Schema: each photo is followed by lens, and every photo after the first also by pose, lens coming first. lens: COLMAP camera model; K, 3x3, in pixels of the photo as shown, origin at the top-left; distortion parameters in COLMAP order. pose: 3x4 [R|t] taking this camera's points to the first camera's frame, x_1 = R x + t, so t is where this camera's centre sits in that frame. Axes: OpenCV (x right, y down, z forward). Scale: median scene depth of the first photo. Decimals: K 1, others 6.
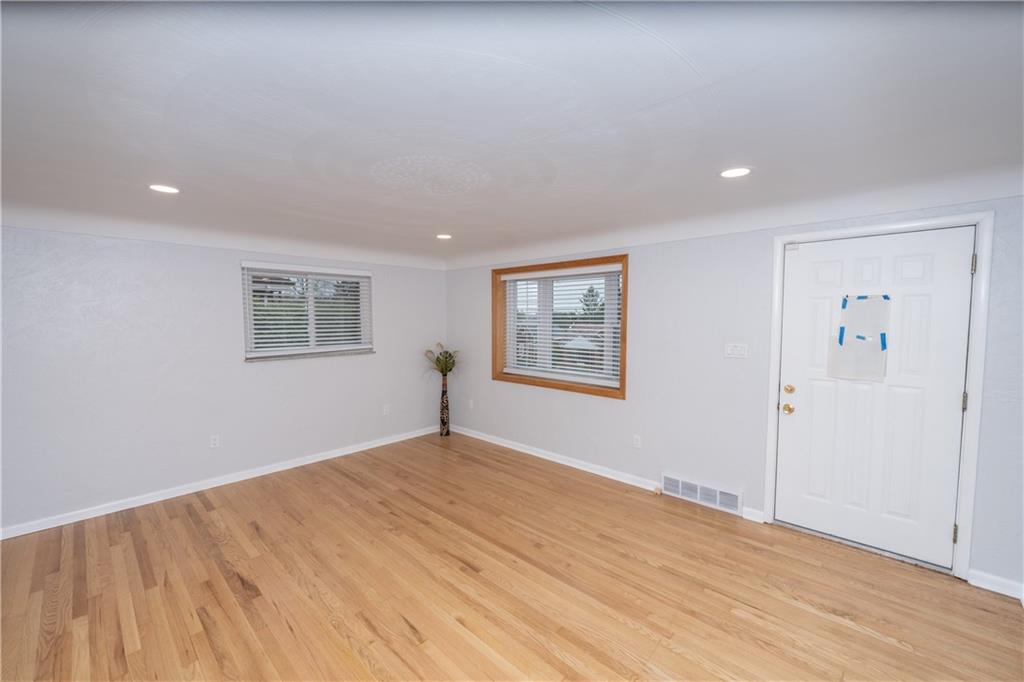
lens RADIAL K [[410.6, 0, 510.1], [0, 410.6, 343.9], [0, 0, 1]] dist [0.002946, -0.000567]
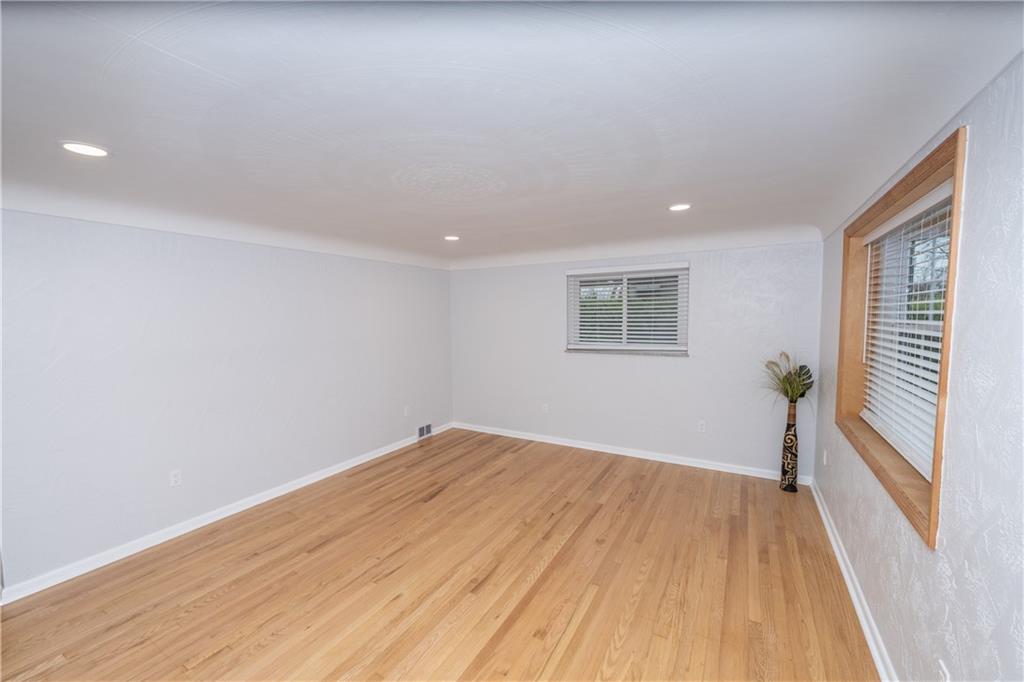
lens RADIAL K [[410.6, 0, 508.1], [0, 410.6, 341.1], [0, 0, 1]] dist [0.002946, -0.000567]
pose [[0.225754, 0.058181, -0.972445, 0.555752], [-0.054073, 0.997424, 0.047123, -0.039594], [0.972682, 0.041945, 0.228319, 0.580649]]
